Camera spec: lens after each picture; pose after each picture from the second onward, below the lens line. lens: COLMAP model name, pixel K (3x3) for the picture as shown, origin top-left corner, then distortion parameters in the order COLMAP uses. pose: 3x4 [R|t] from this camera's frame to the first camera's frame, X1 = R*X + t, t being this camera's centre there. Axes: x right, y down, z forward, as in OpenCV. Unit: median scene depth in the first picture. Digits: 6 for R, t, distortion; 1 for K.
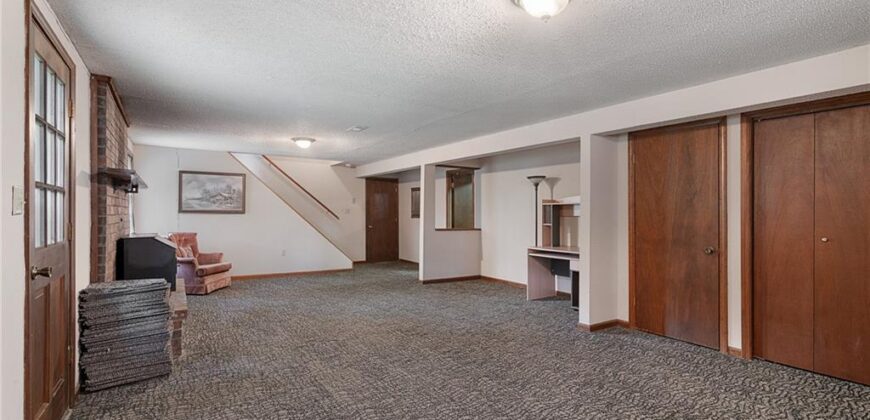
lens RADIAL K [[396.0, 0, 433.4], [0, 396.0, 208.7], [0, 0, 1]] dist [-0.004100, 0.000323]
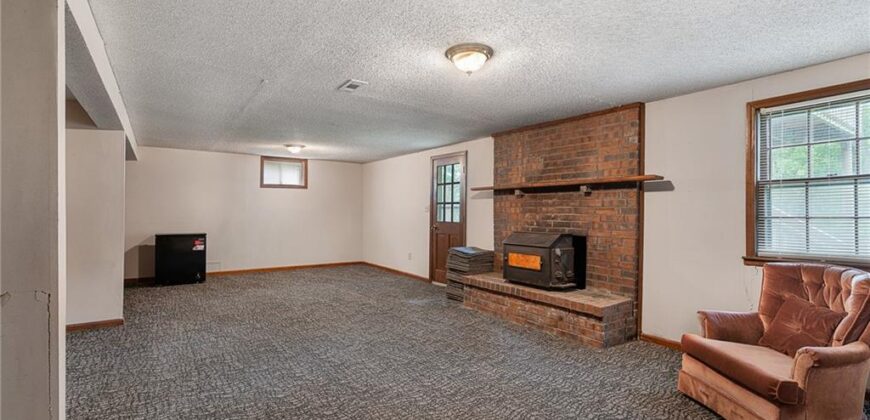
lens RADIAL K [[396.0, 0, 433.4], [0, 396.0, 208.7], [0, 0, 1]] dist [-0.004100, 0.000323]
pose [[-0.999513, -0.009528, -0.029709, -0.237254], [-0.009025, 0.999814, -0.017027, 0.013399], [0.029865, -0.016751, -0.999414, 1.265781]]
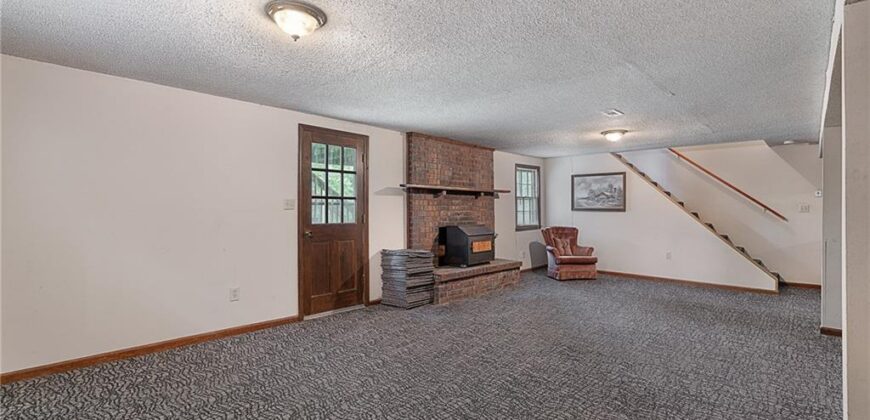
lens RADIAL K [[396.0, 0, 433.4], [0, 396.0, 208.7], [0, 0, 1]] dist [-0.004100, 0.000323]
pose [[0.234521, -0.005191, -0.972097, 0.413519], [0.006530, 0.999972, -0.003764, 0.006425], [0.972089, -0.005465, 0.234548, 0.316426]]
